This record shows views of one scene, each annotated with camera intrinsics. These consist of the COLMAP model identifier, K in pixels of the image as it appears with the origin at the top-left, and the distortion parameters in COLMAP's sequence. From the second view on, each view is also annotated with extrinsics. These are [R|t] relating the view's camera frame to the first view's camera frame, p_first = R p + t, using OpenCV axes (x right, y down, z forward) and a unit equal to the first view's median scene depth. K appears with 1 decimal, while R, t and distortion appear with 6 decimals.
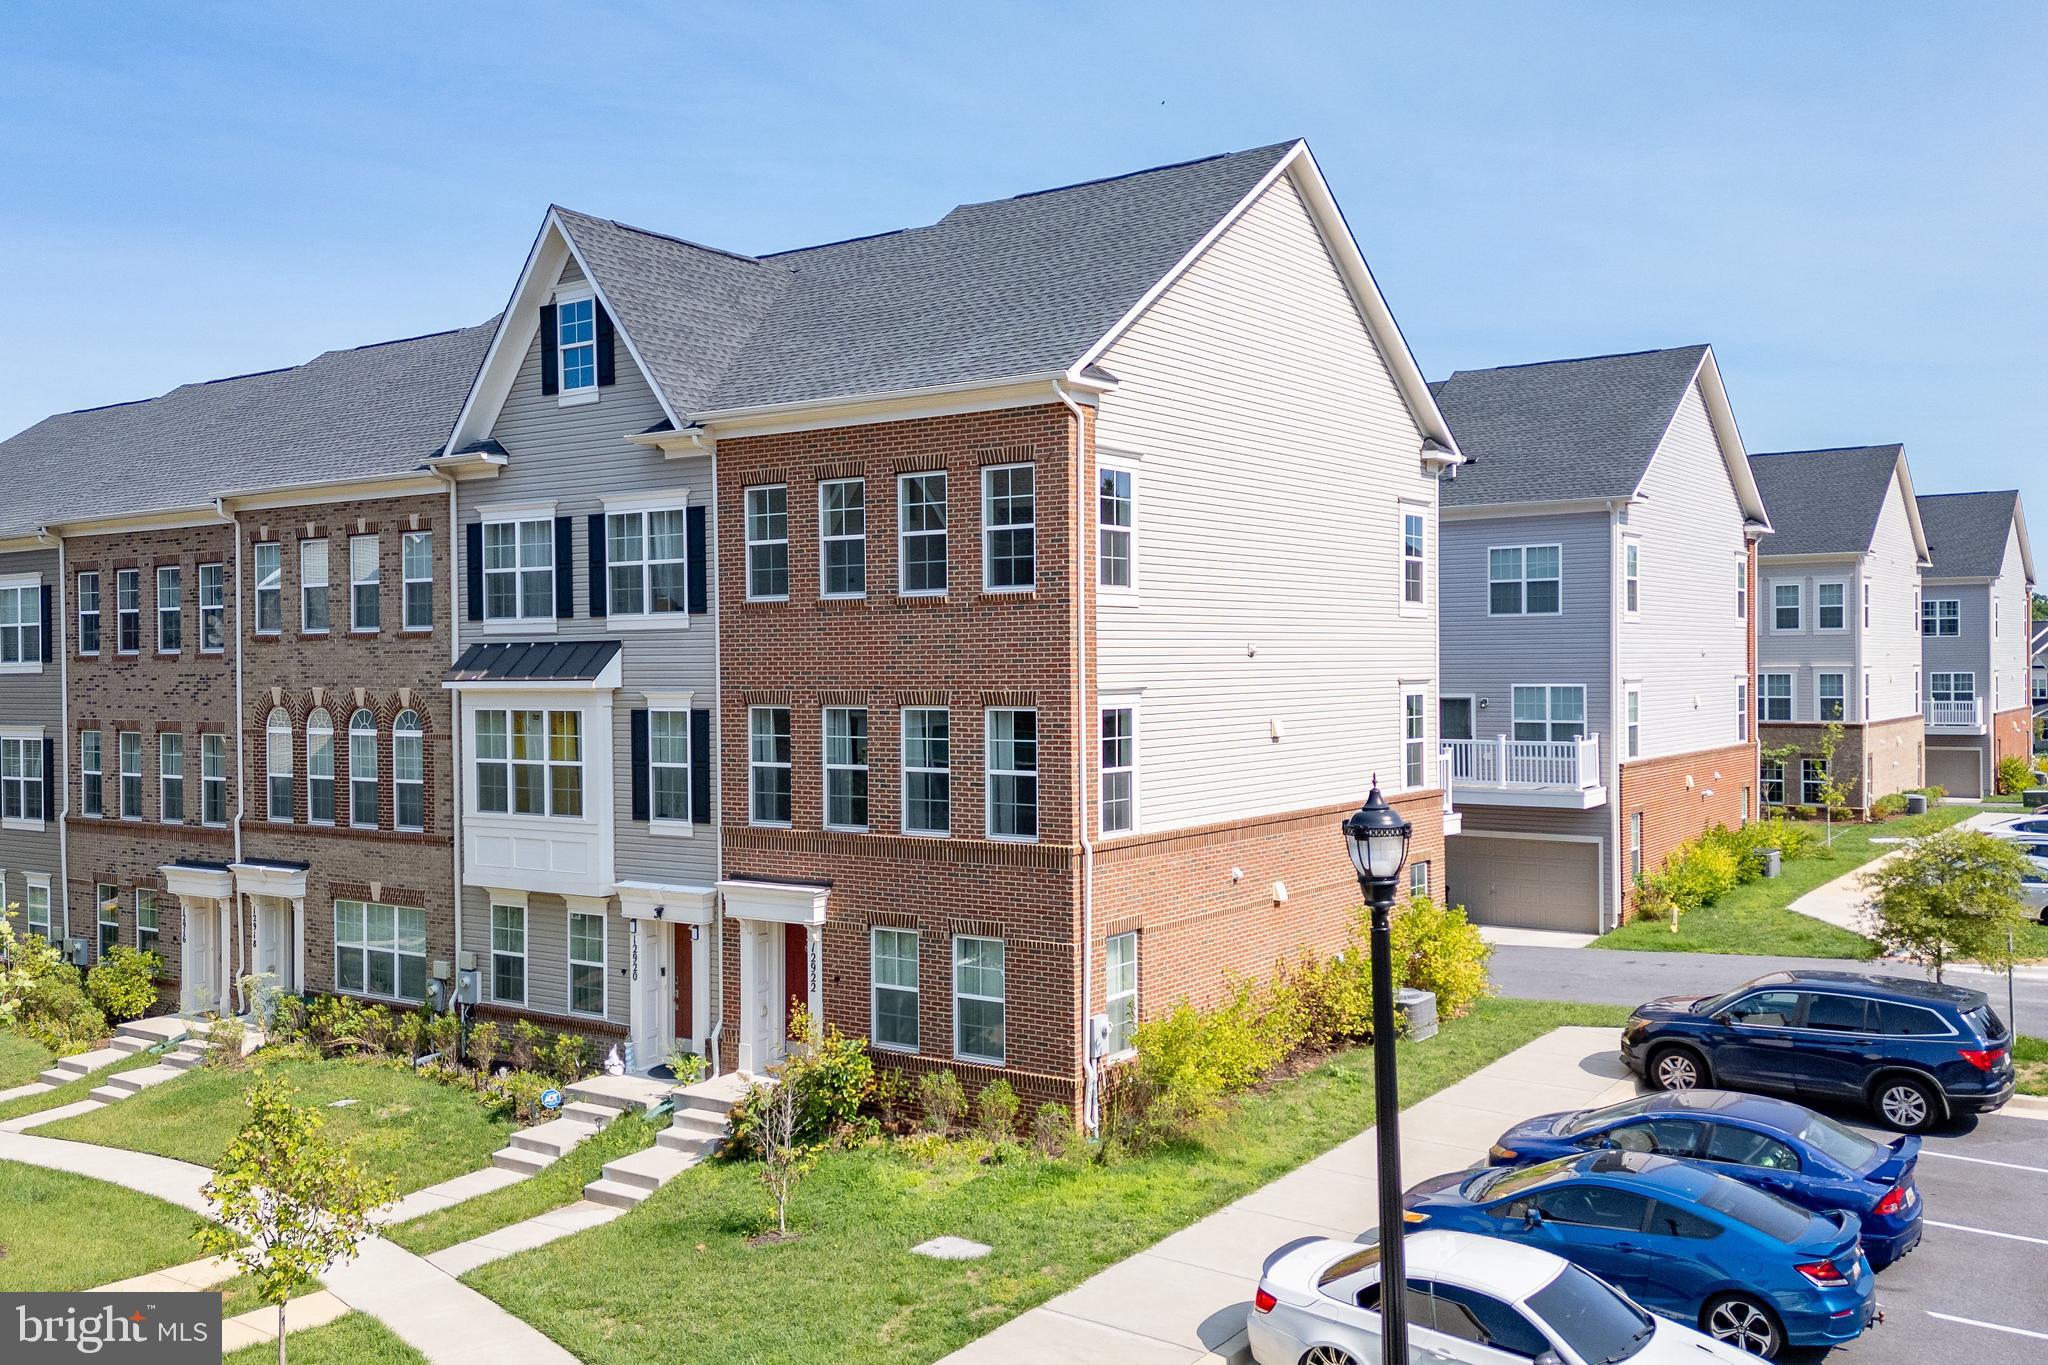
lens RADIAL K [[1900.3, 0, 1024.0], [0, 1900.3, 682.5], [0, 0, 1]] dist [-0.066062, -0.005392]
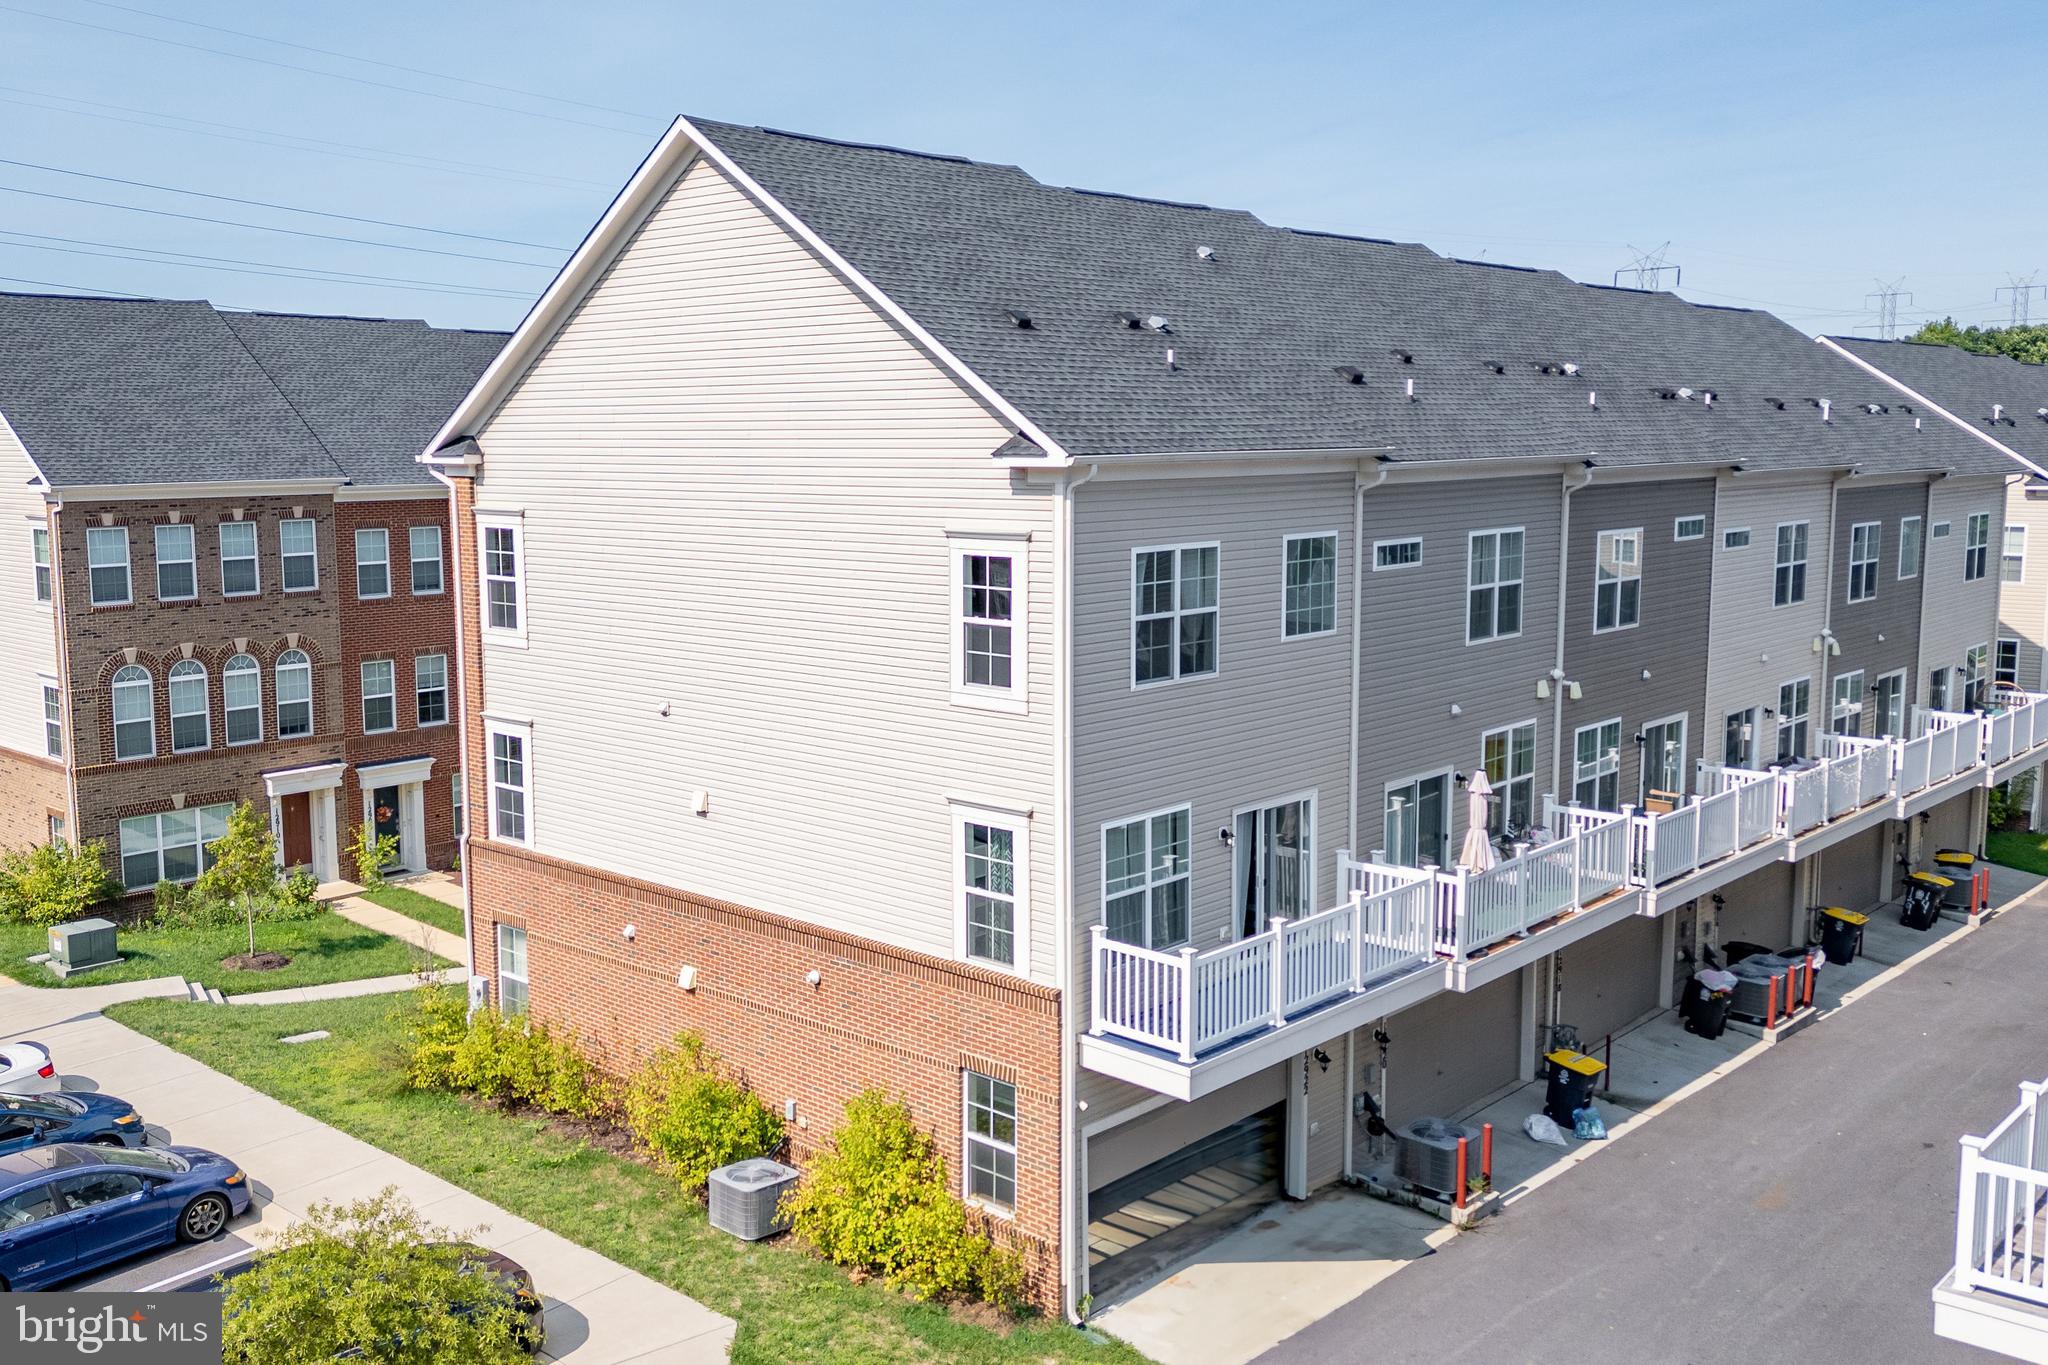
lens RADIAL K [[1900.3, 0, 1024.0], [0, 1900.3, 682.5], [0, 0, 1]] dist [-0.066062, -0.005392]
pose [[-0.127450, 0.133169, -0.982864, 1.127756], [-0.014185, 0.990599, 0.136057, -0.177326], [0.991744, 0.031282, -0.124363, 1.448093]]
